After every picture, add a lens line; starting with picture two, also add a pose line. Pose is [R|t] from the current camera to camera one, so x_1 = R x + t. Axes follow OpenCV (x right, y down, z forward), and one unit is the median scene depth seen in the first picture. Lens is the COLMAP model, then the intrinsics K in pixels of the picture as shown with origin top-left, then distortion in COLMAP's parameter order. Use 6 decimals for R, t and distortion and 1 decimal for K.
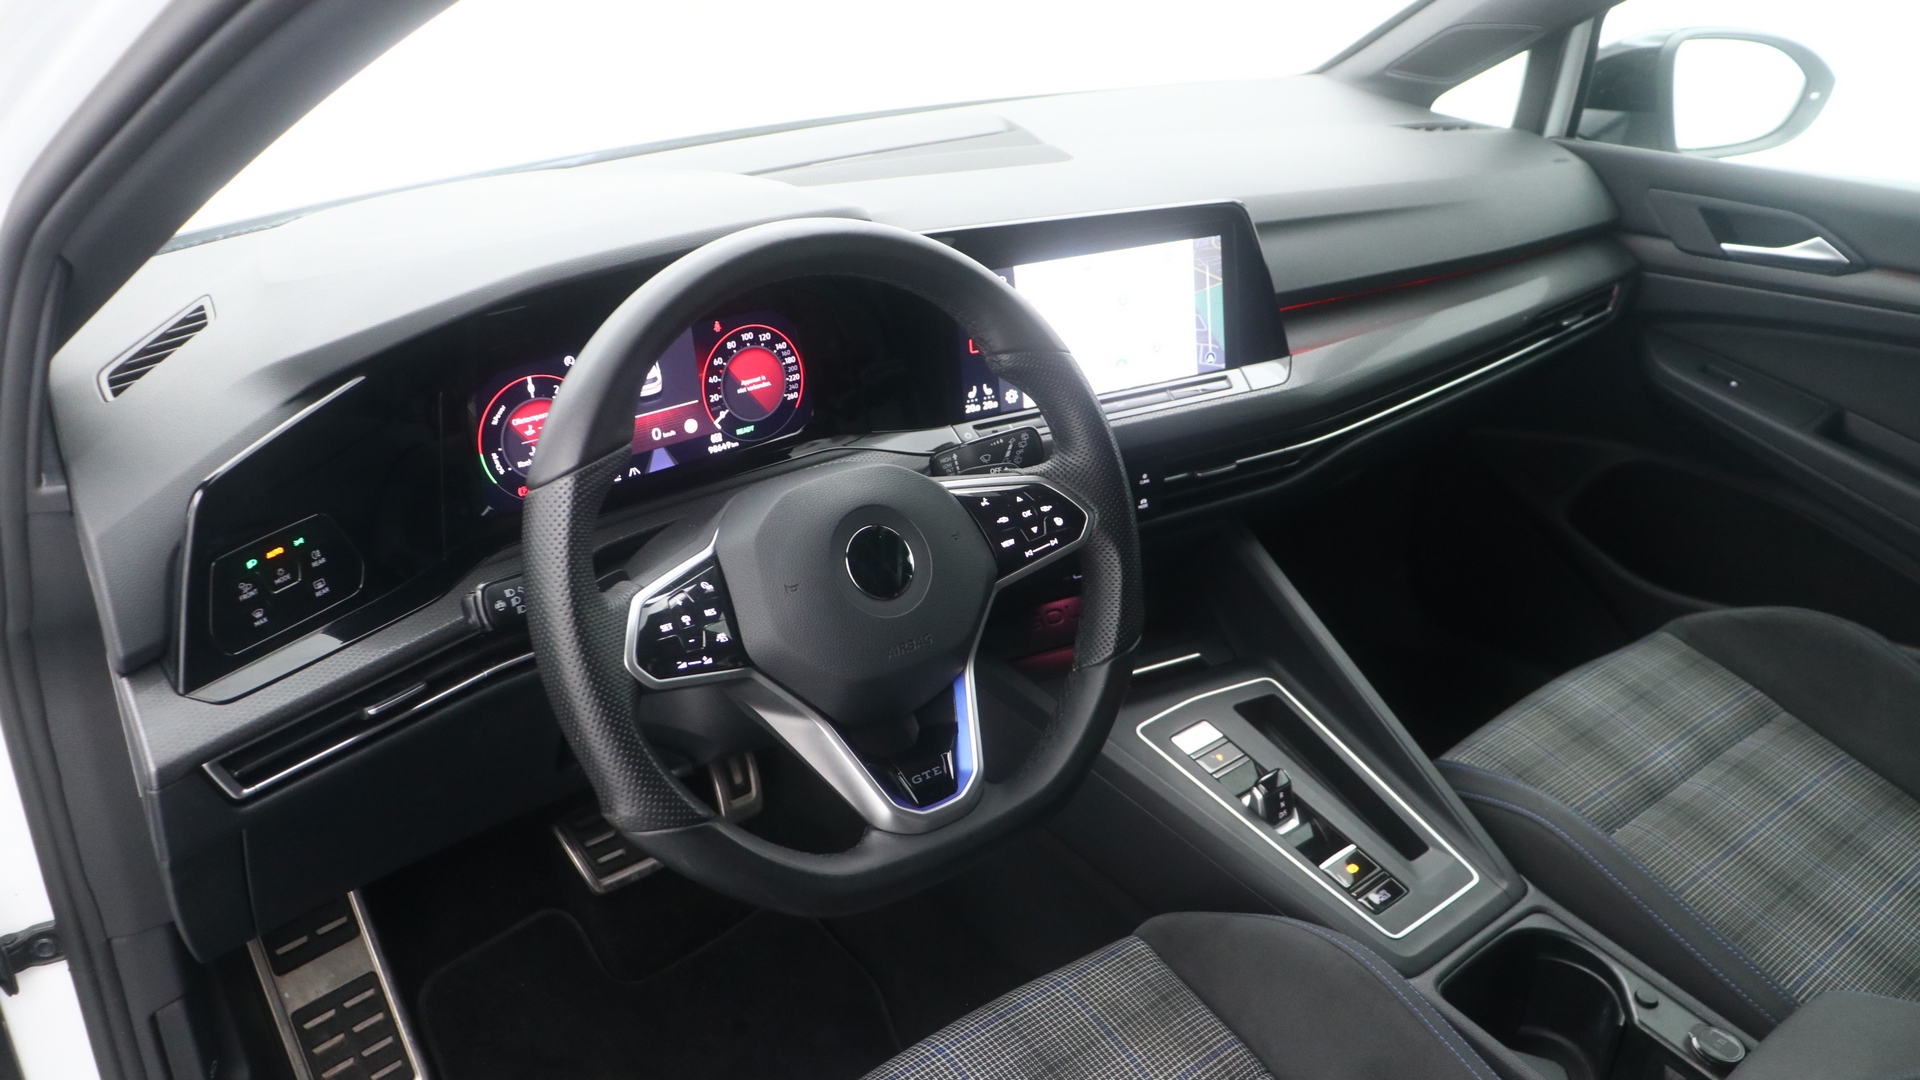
lens RADIAL K [[1521.7, 0, 966.4], [0, 1521.7, 540.7], [0, 0, 1]] dist [-0.026462, 0.023086]
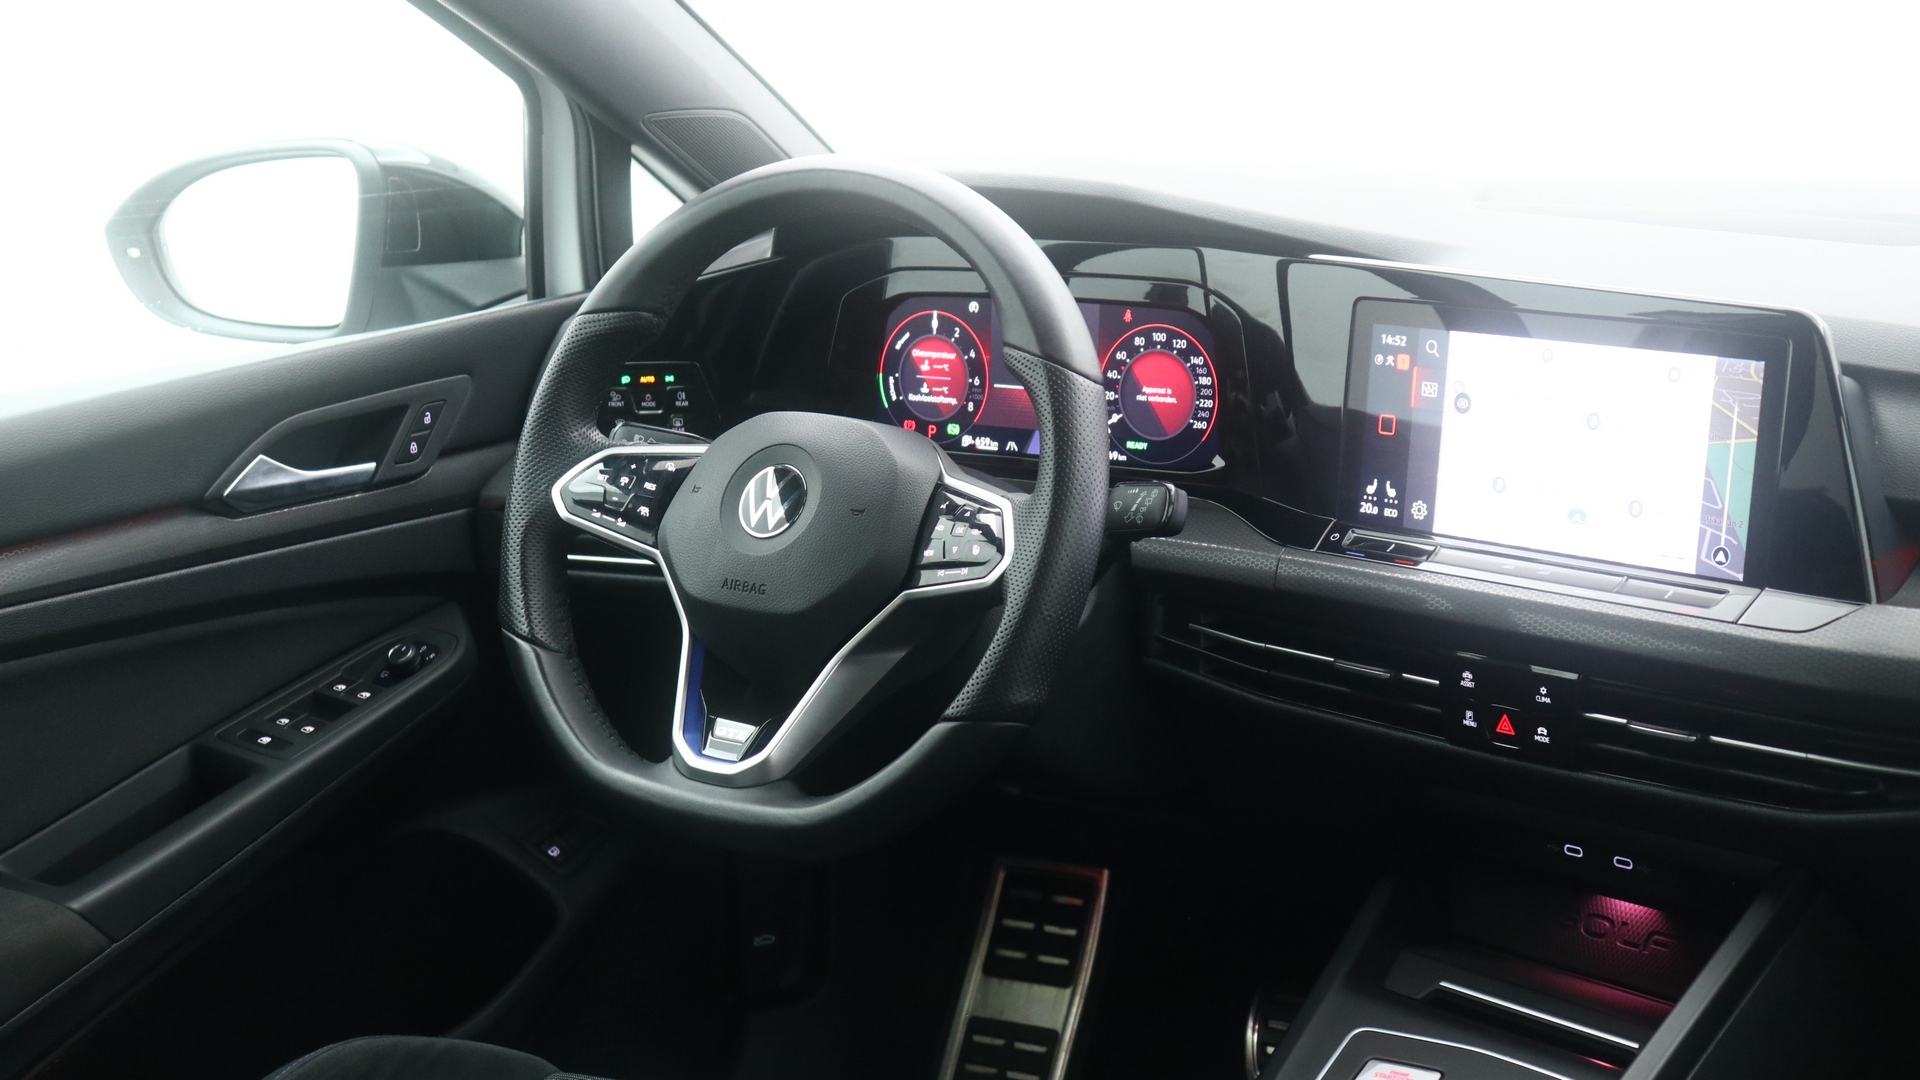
lens RADIAL K [[2920.7, 0, 955.5], [0, 2920.7, 535.1], [0, 0, 1]] dist [0.028726, 0.000000]
pose [[0.267691, 0.215534, -0.939088, 1.344286], [-0.368022, 0.923631, 0.107080, -0.161584], [0.890450, 0.316940, 0.326568, 0.396735]]
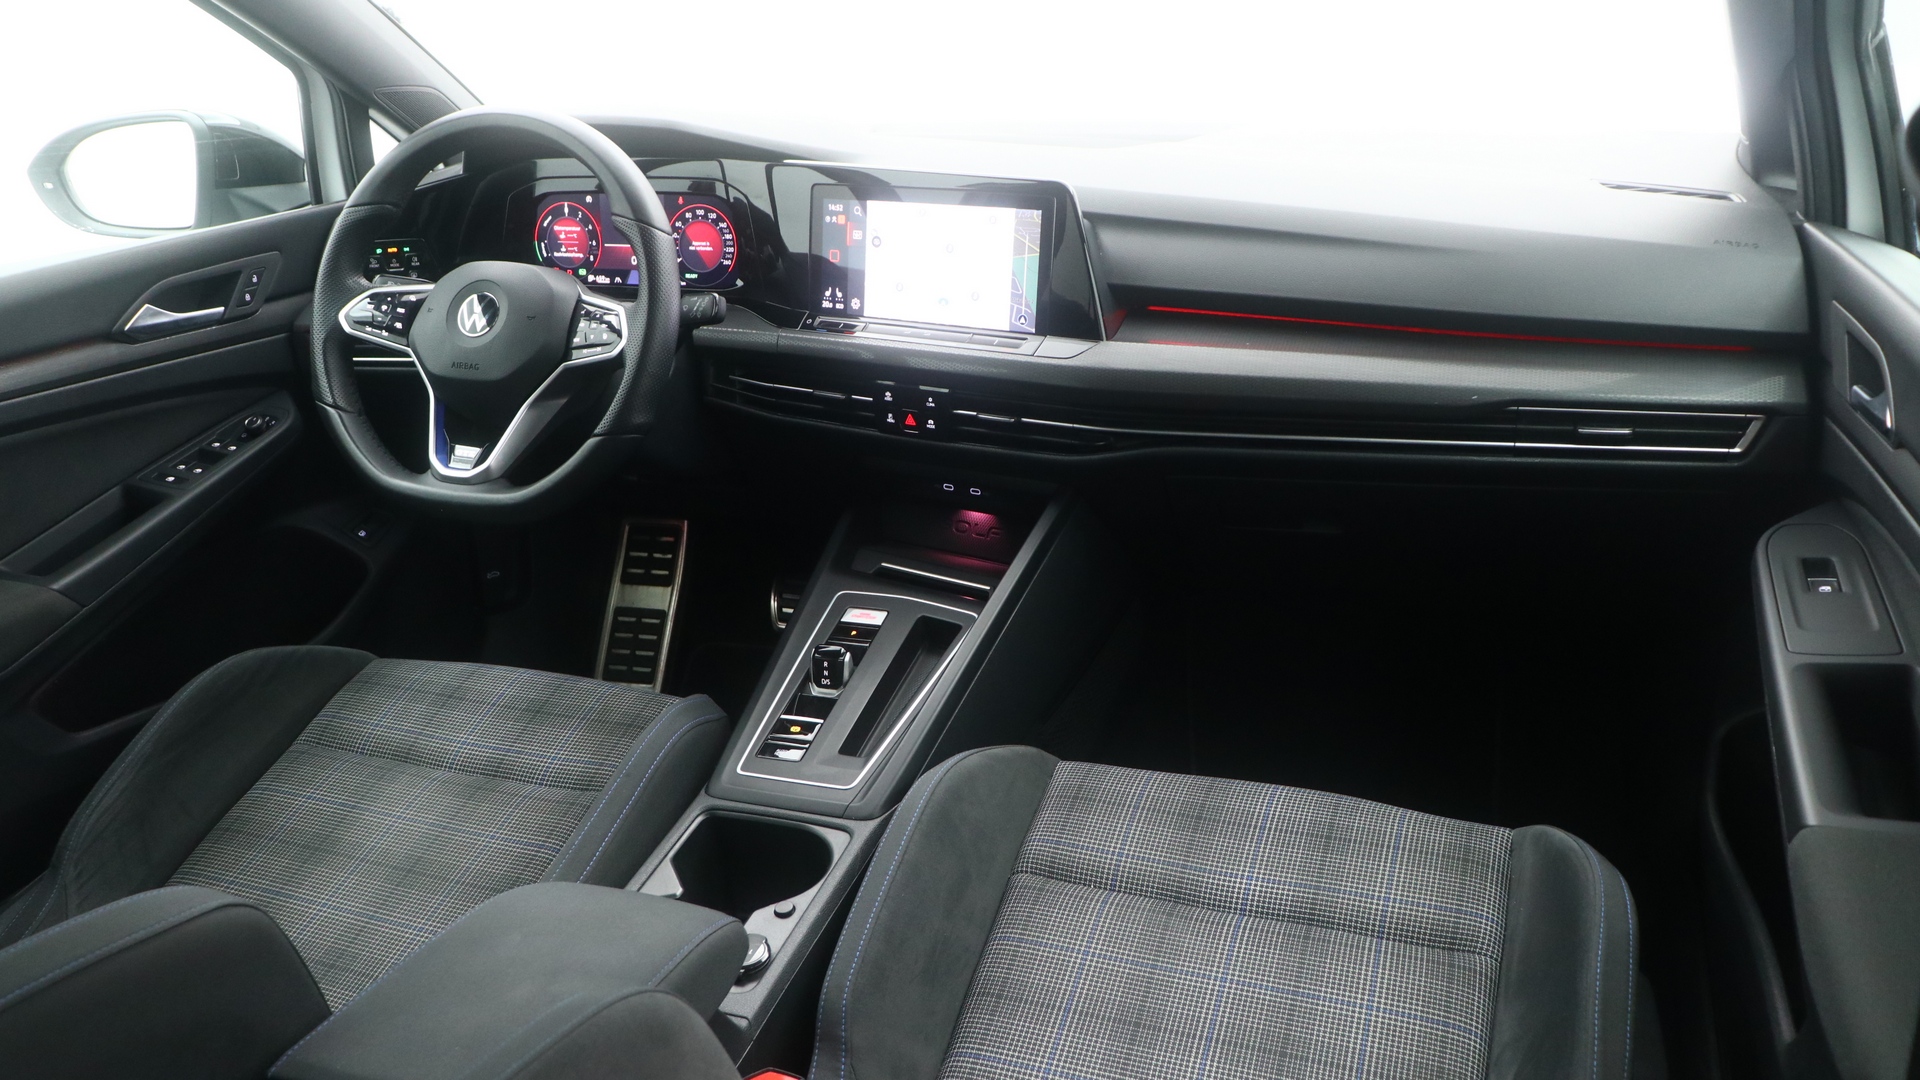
lens RADIAL K [[1521.7, 0, 967.1], [0, 1521.7, 544.5], [0, 0, 1]] dist [-0.026462, 0.023086]
pose [[0.503382, 0.303442, -0.809030, 1.246334], [-0.337843, 0.930891, 0.138941, -0.124145], [0.795279, 0.203384, 0.571110, 0.423369]]
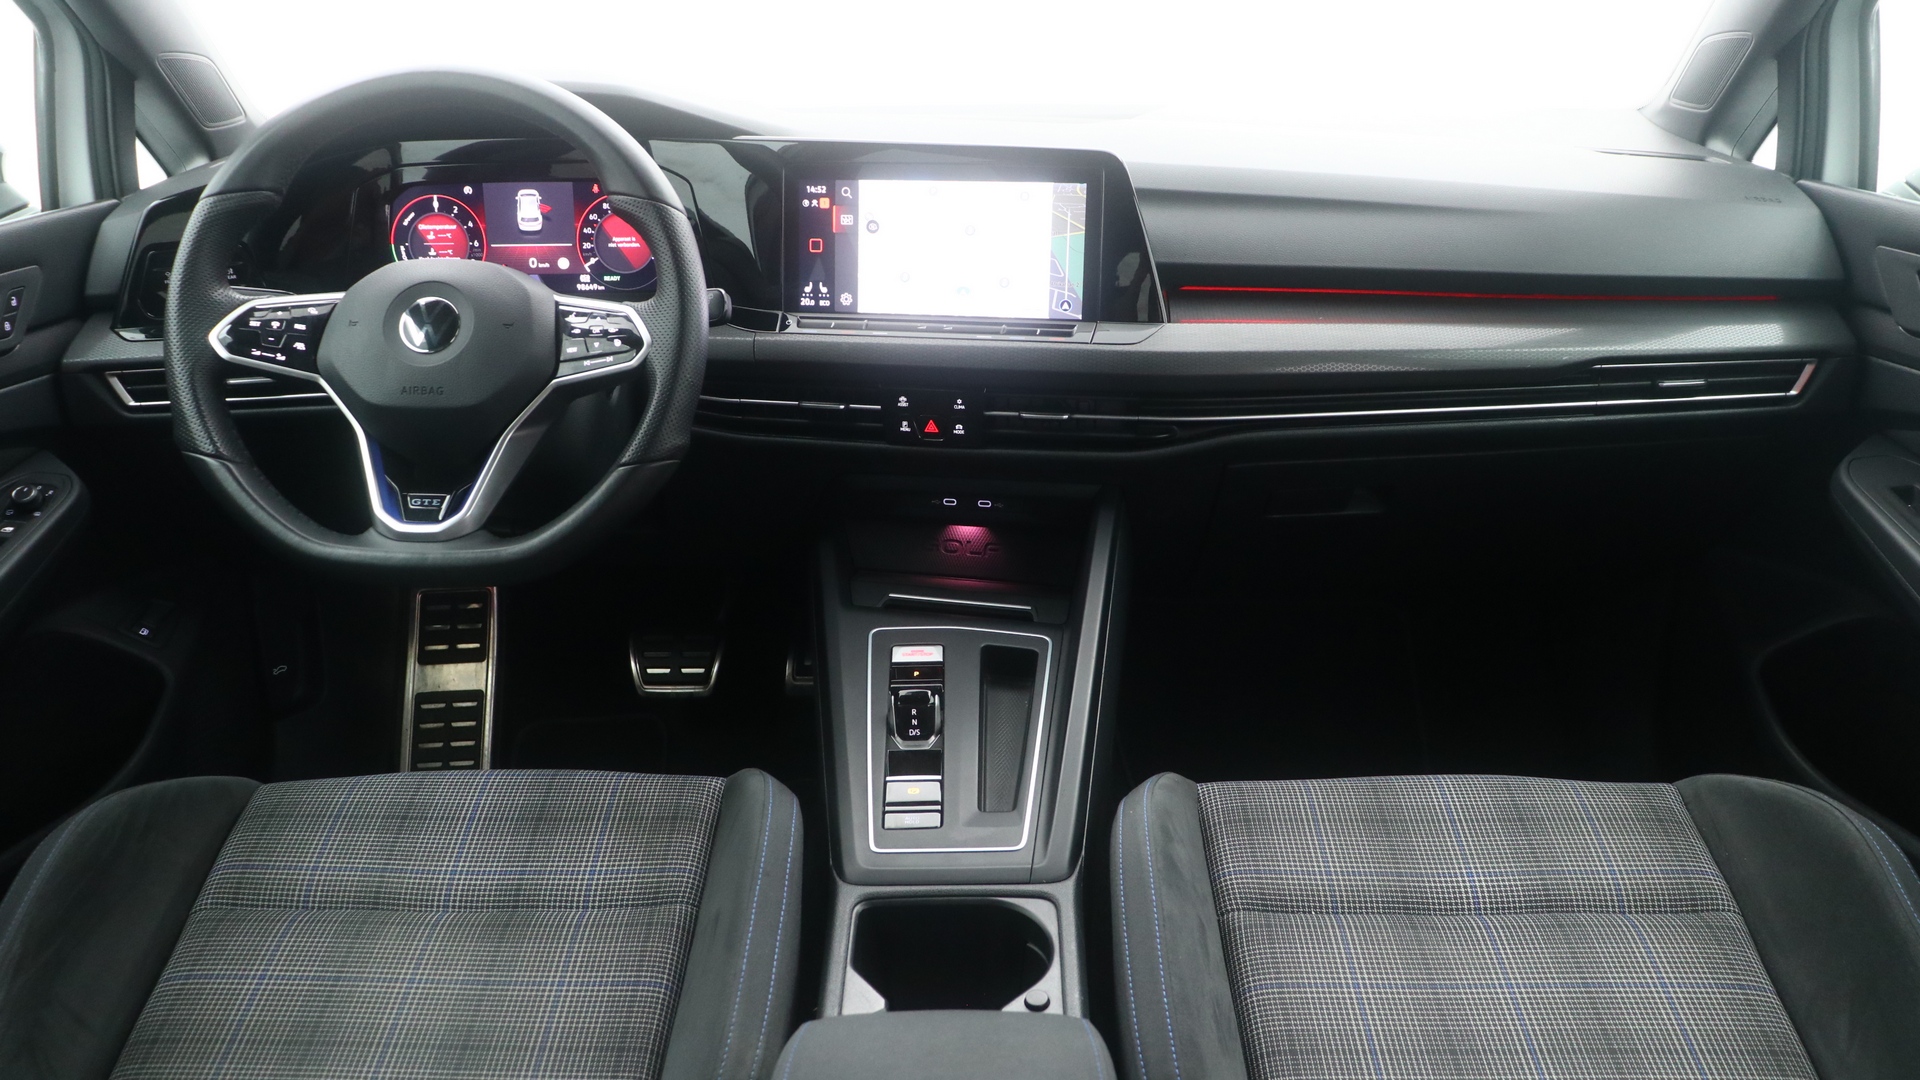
lens RADIAL K [[1521.7, 0, 961.0], [0, 1521.7, 544.5], [0, 0, 1]] dist [-0.026462, 0.023086]
pose [[0.765824, 0.223342, -0.603019, 0.855553], [-0.271585, 0.962346, 0.011518, 0.043595], [0.582885, 0.154950, 0.797644, 0.215228]]
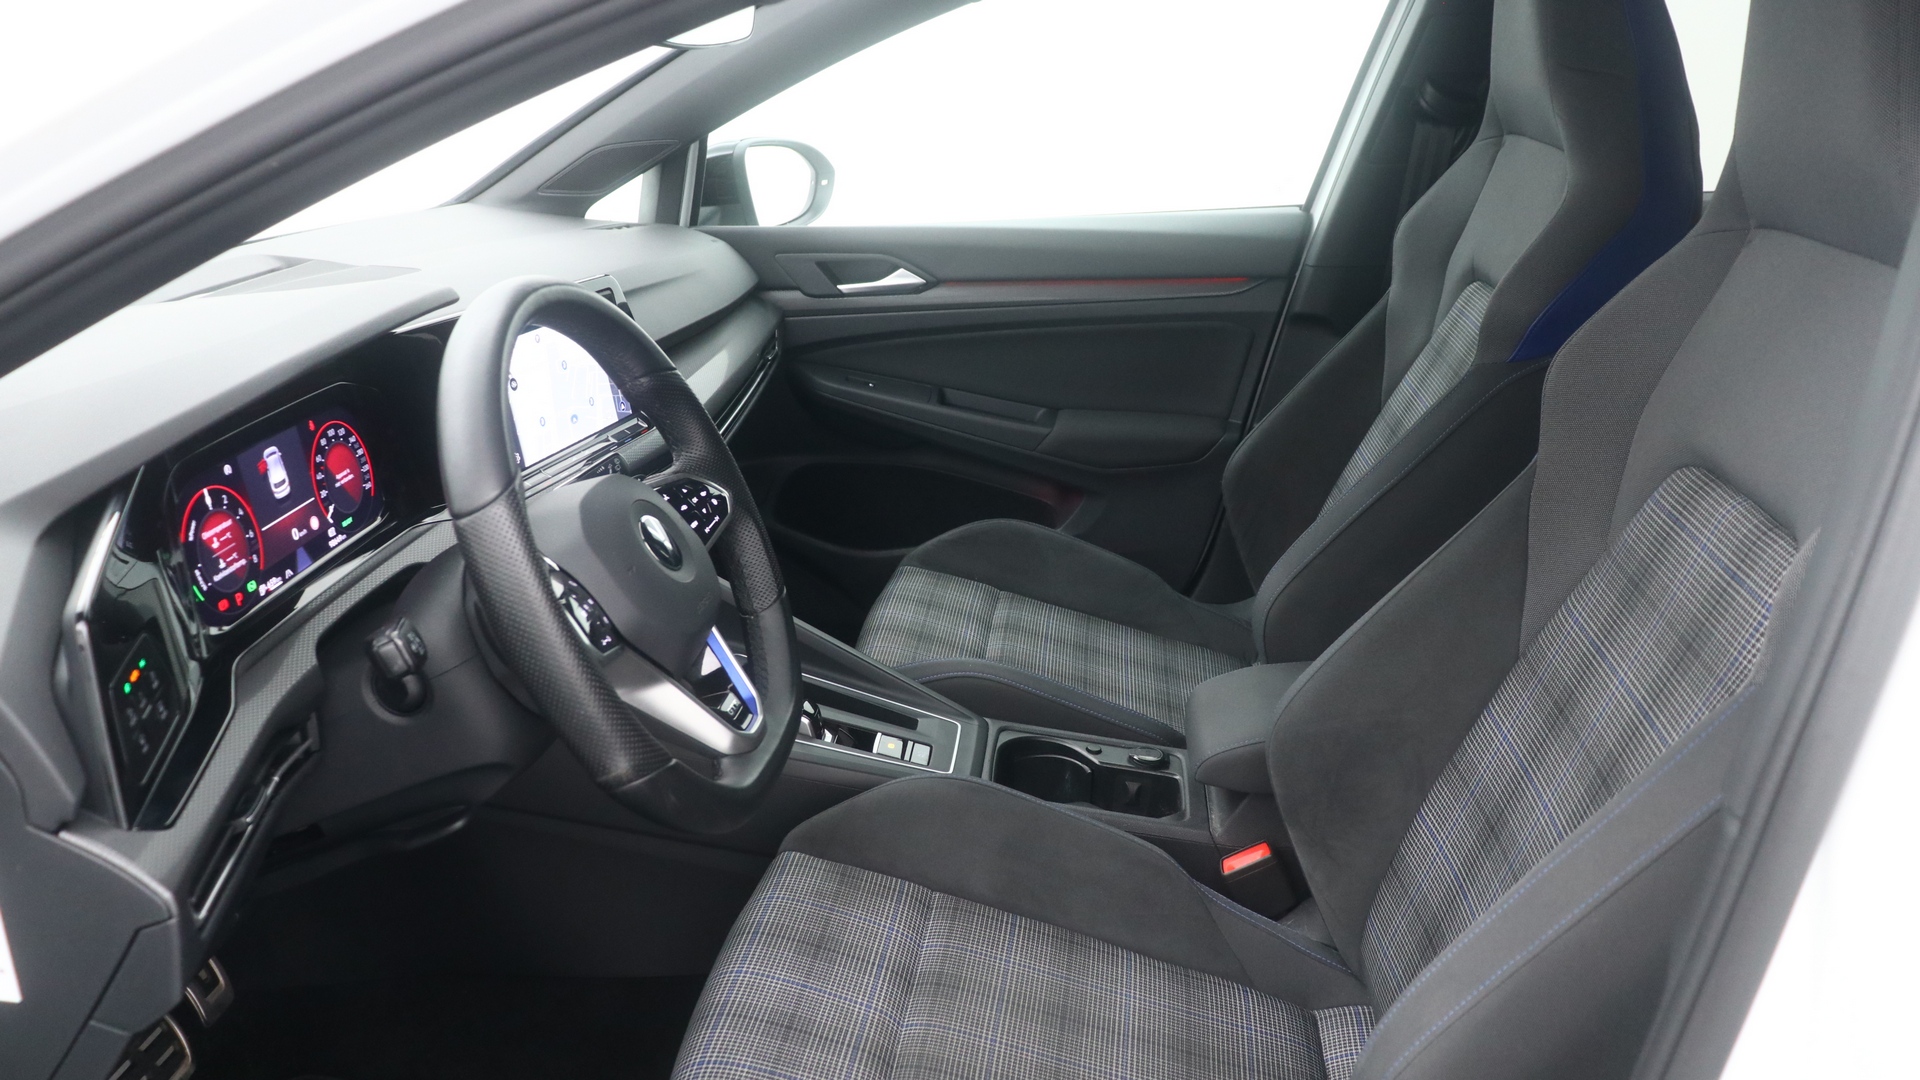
lens RADIAL K [[1521.7, 0, 963.8], [0, 1521.7, 522.1], [0, 0, 1]] dist [-0.026462, 0.023086]
pose [[0.701472, -0.225147, 0.676200, -0.545949], [0.307881, 0.951421, -0.002602, 0.059261], [-0.642765, 0.210014, 0.736714, -0.032178]]
